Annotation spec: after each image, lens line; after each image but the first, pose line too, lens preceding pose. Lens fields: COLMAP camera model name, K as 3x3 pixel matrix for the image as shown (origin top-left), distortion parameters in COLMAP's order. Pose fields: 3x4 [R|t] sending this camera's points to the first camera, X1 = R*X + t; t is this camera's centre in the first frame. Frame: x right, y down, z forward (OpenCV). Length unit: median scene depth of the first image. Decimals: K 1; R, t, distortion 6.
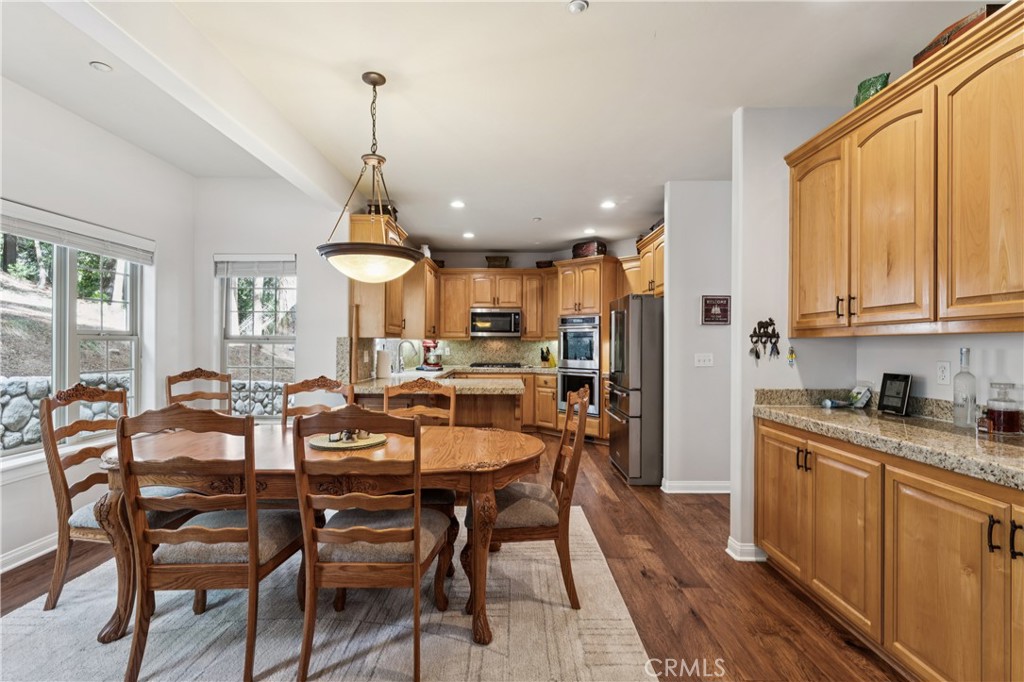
lens RADIAL K [[464.1, 0, 511.4], [0, 464.1, 341.6], [0, 0, 1]] dist [-0.002330, -0.000067]
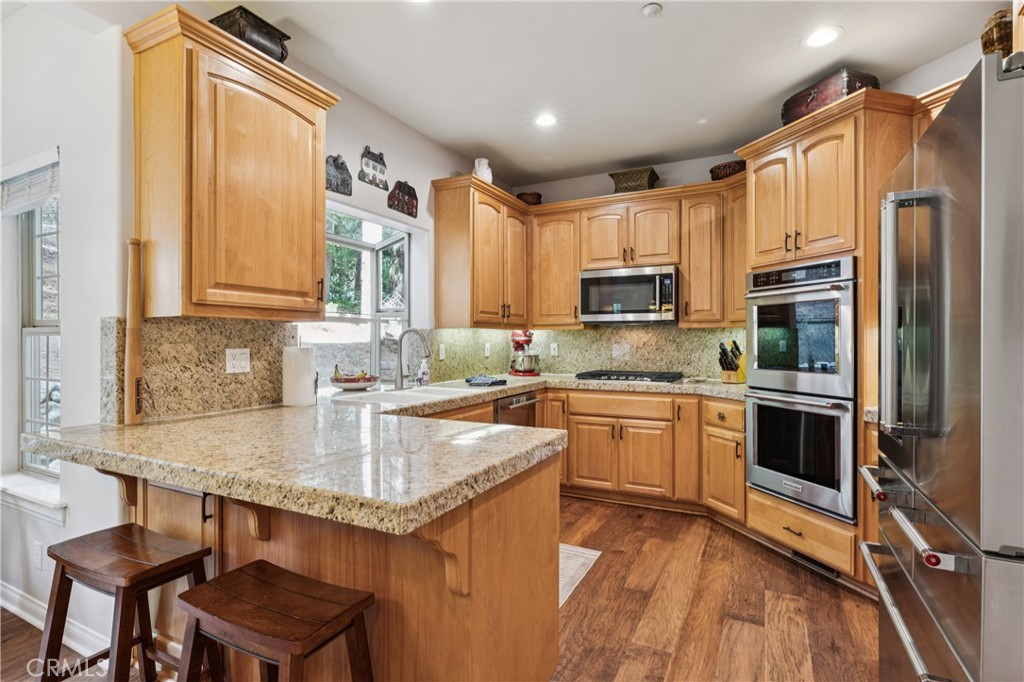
lens RADIAL K [[497.6, 0, 508.7], [0, 497.6, 341.8], [0, 0, 1]] dist [-0.006431, -0.000906]
pose [[0.891215, -0.004736, -0.453556, 0.103066], [0.007912, 0.999956, 0.005105, 0.008175], [0.453511, -0.008139, 0.891213, 0.434963]]
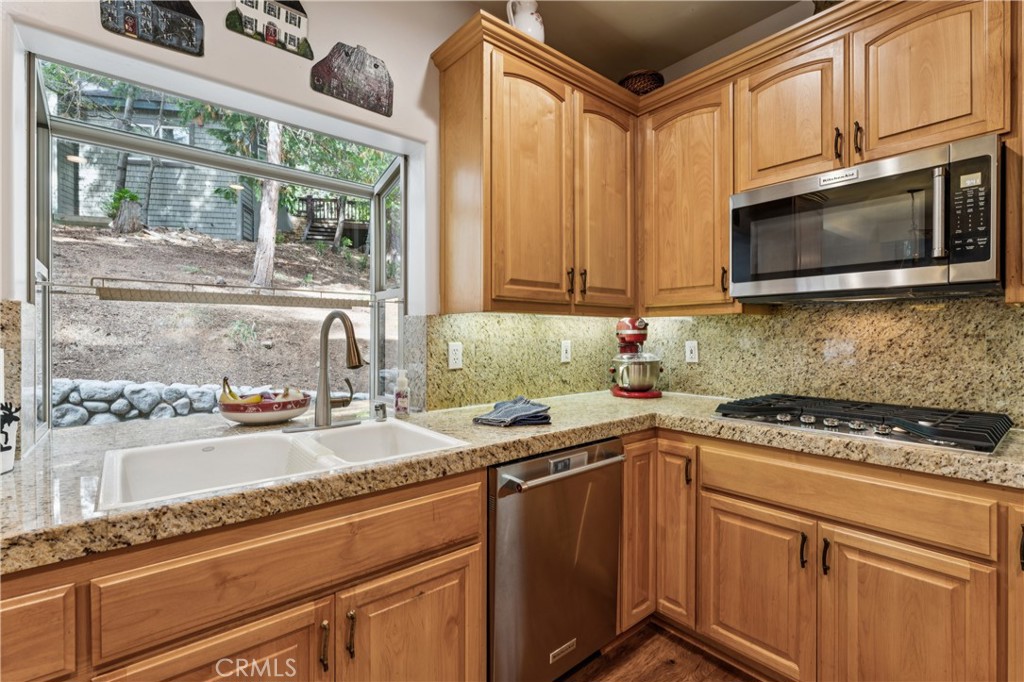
lens RADIAL K [[464.1, 0, 510.5], [0, 464.1, 337.8], [0, 0, 1]] dist [-0.002330, -0.000067]
pose [[0.642445, -0.003448, -0.766324, 0.036369], [0.007887, 0.999967, 0.002113, 0.010082], [0.766291, -0.007401, 0.642451, 0.724993]]
